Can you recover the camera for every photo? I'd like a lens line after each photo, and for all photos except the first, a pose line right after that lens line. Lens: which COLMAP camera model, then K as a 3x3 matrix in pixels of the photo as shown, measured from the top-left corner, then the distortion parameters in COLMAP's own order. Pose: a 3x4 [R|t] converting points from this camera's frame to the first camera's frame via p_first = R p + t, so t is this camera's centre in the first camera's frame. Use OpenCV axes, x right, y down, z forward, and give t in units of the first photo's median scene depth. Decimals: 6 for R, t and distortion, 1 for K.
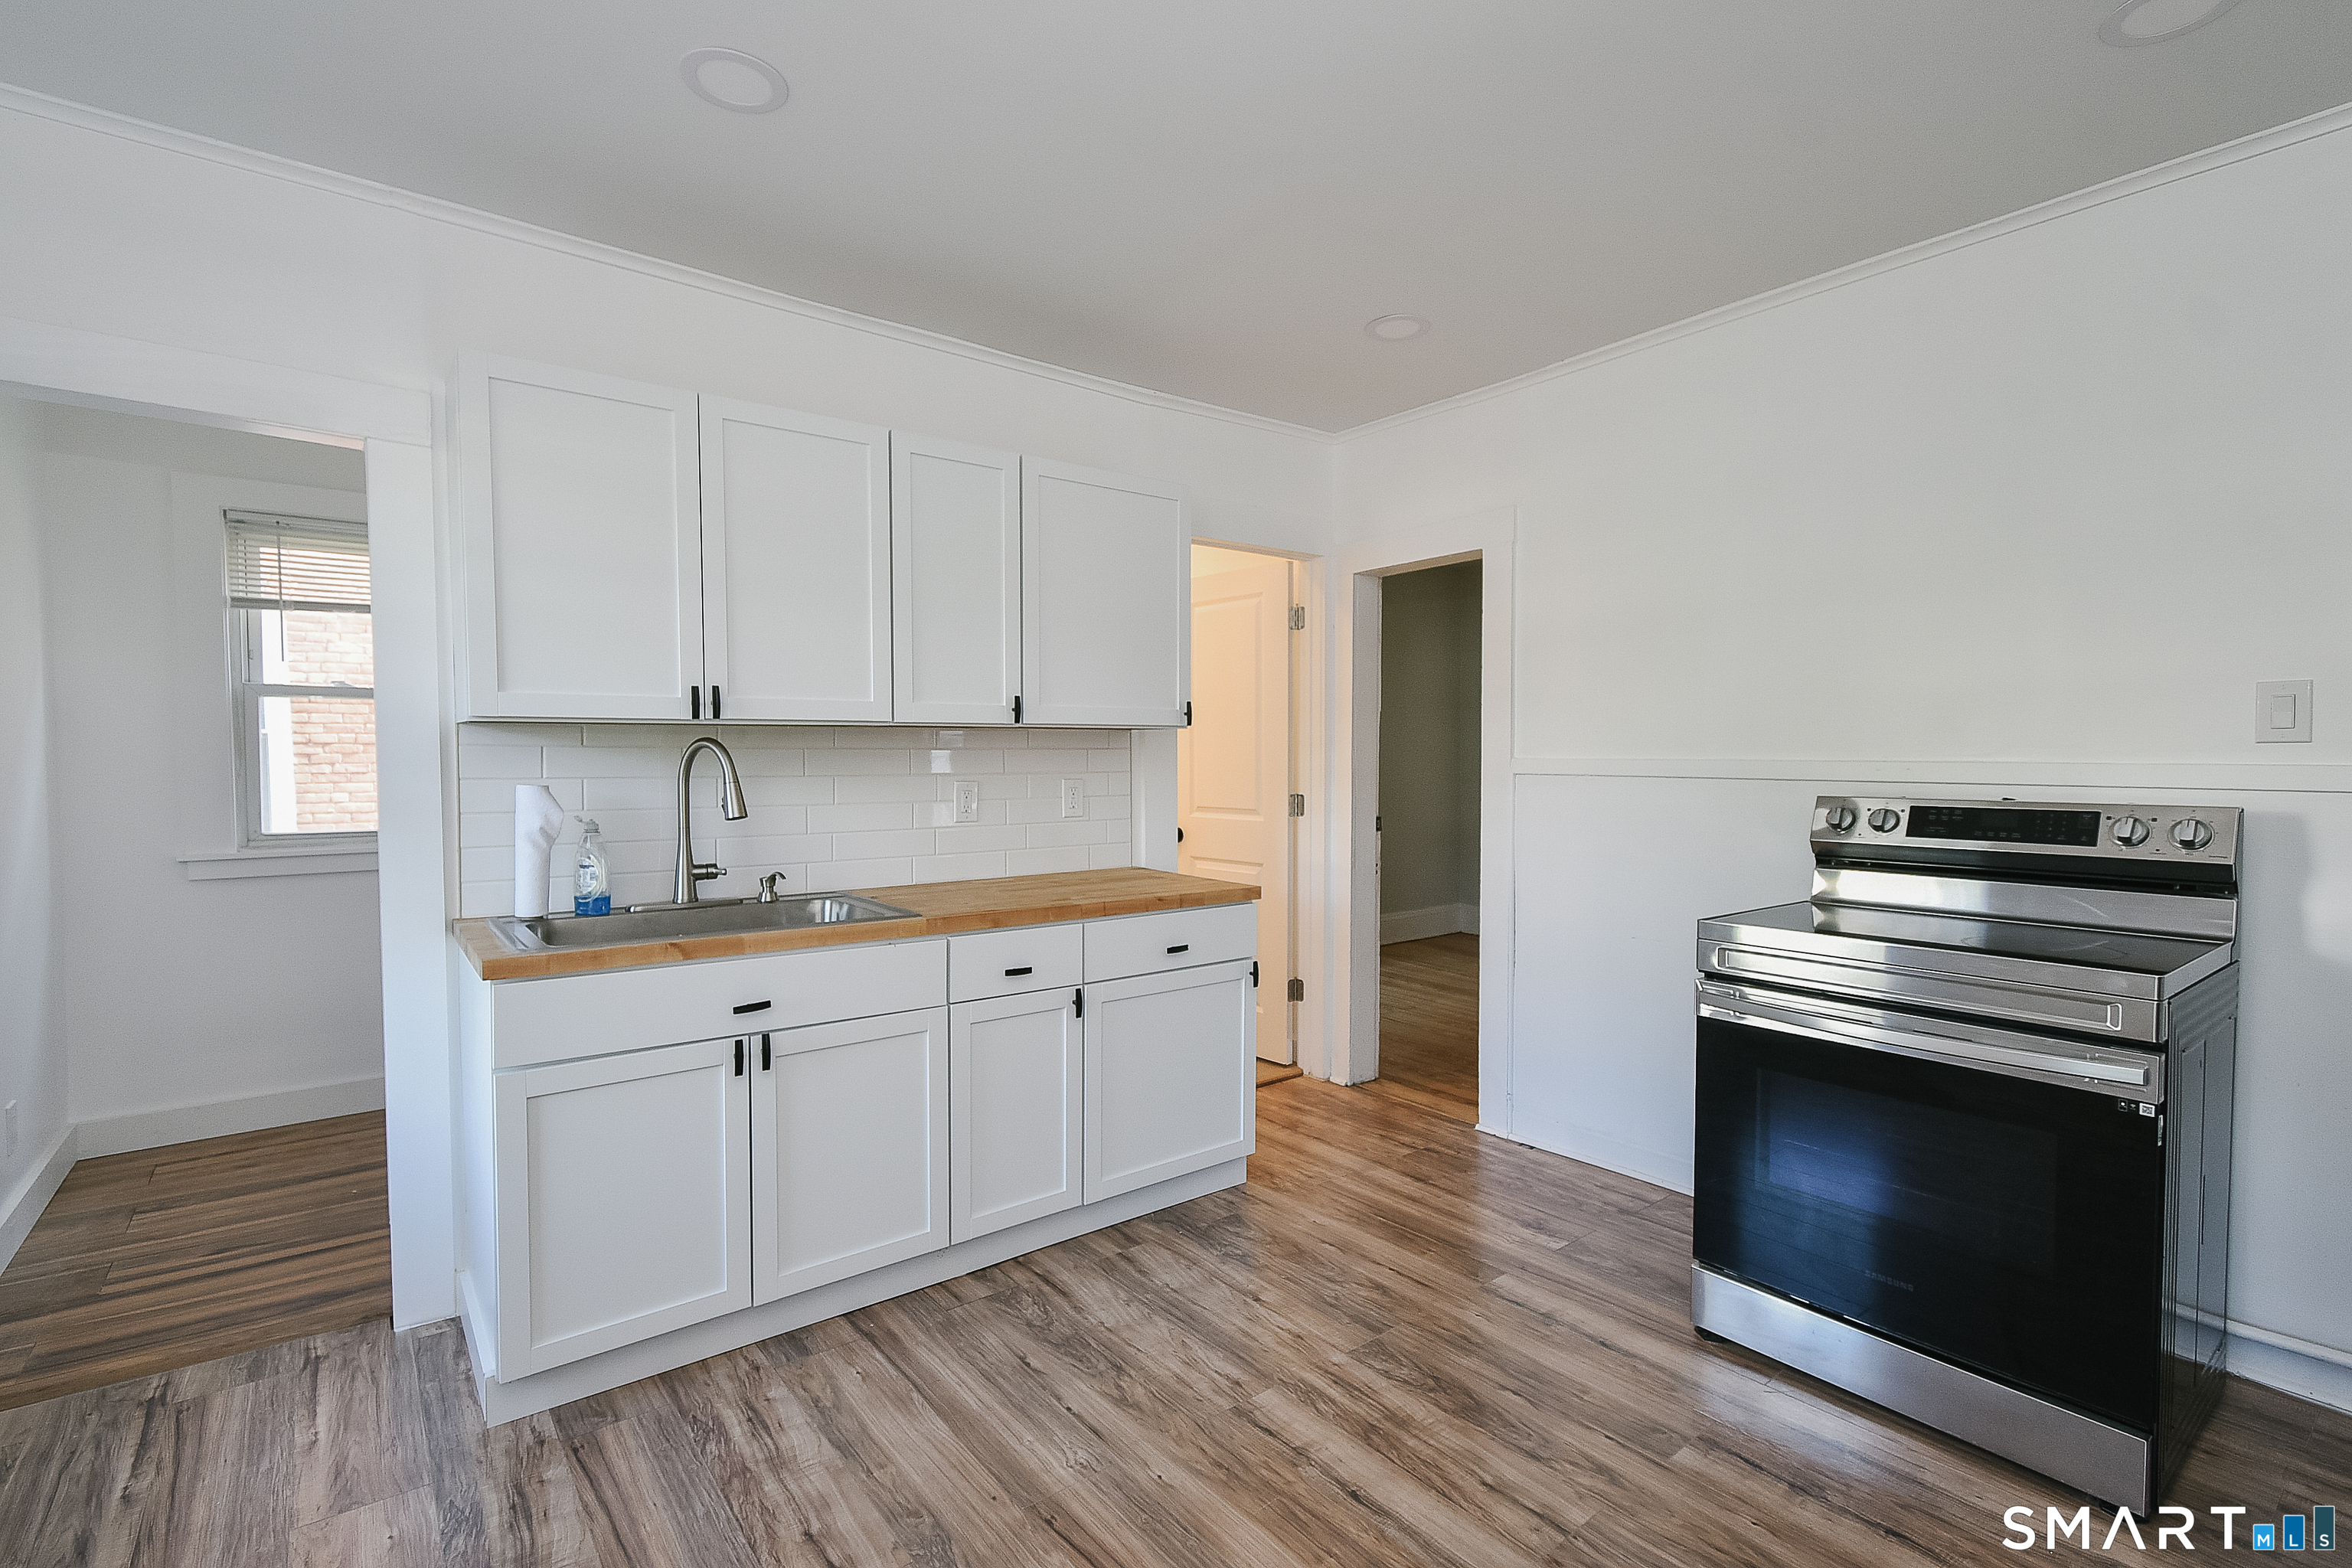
lens RADIAL K [[1035.5, 0, 1162.6], [0, 1035.5, 783.9], [0, 0, 1]] dist [0.000657, -0.000283]
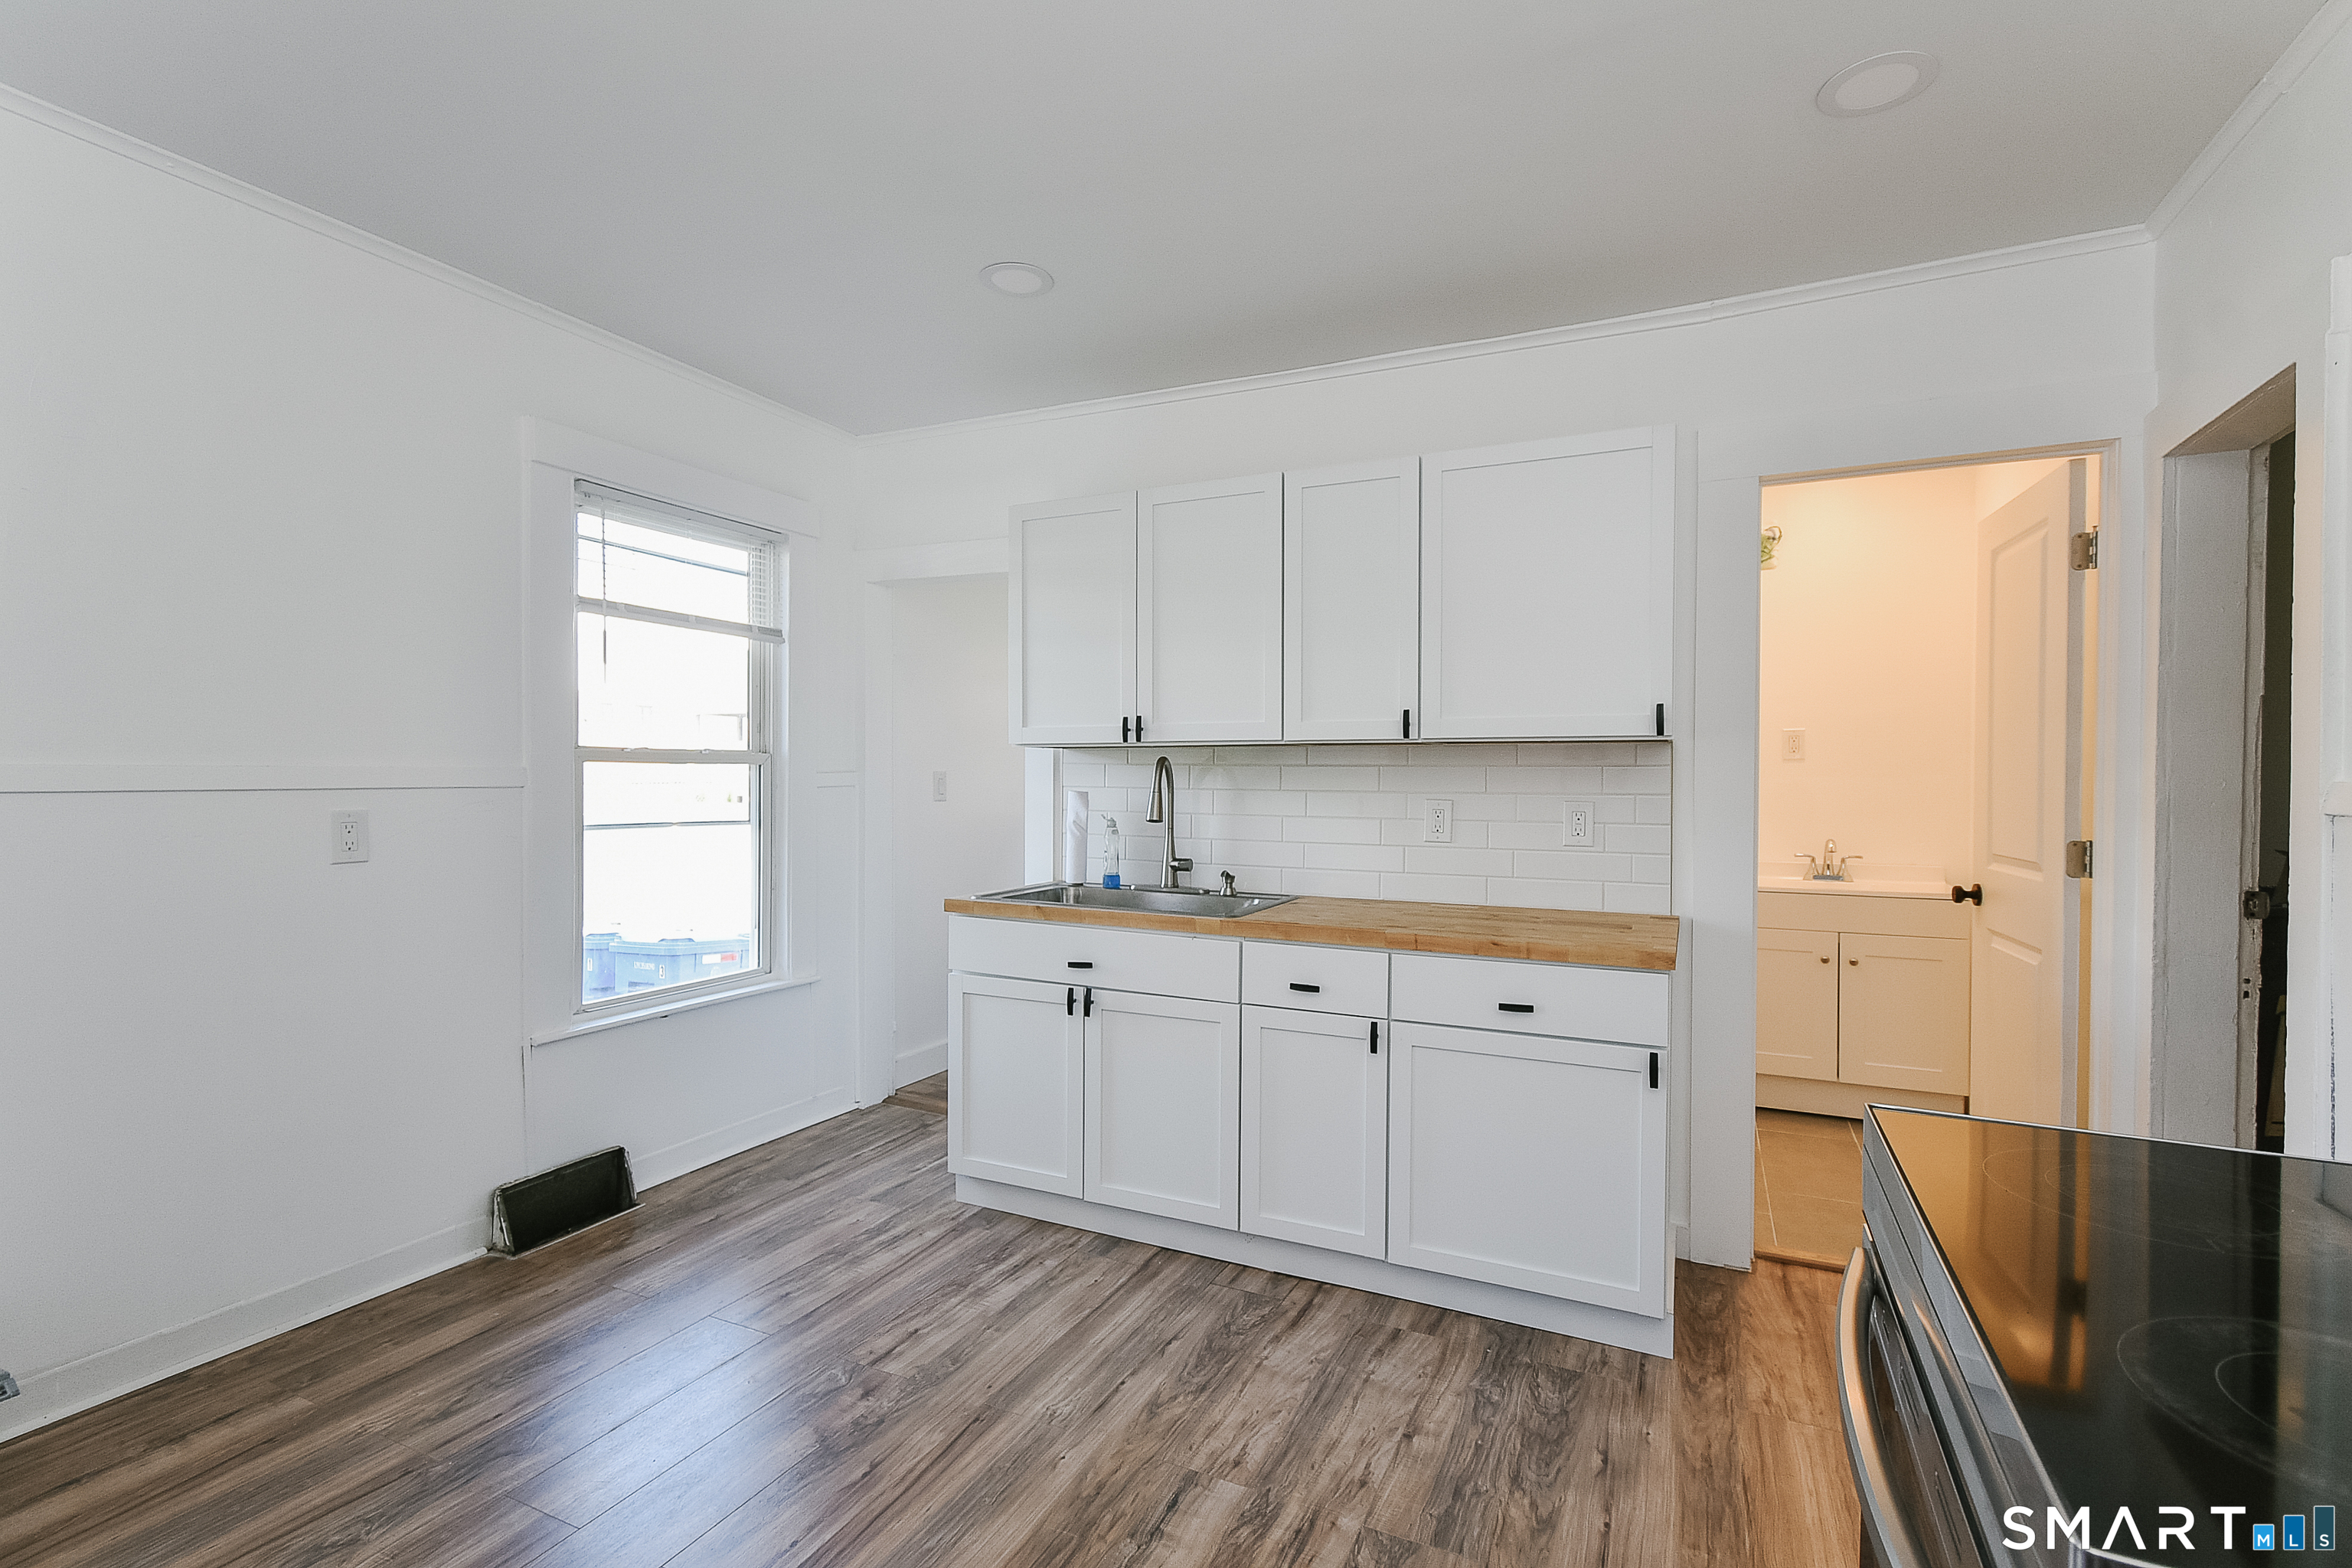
lens RADIAL K [[1035.5, 0, 1162.6], [0, 1035.5, 783.9], [0, 0, 1]] dist [0.000657, -0.000283]
pose [[0.475305, 0.012603, -0.879731, 0.714773], [-0.032029, 0.999482, -0.002987, -0.008433], [0.879238, 0.029596, 0.475463, 0.426573]]
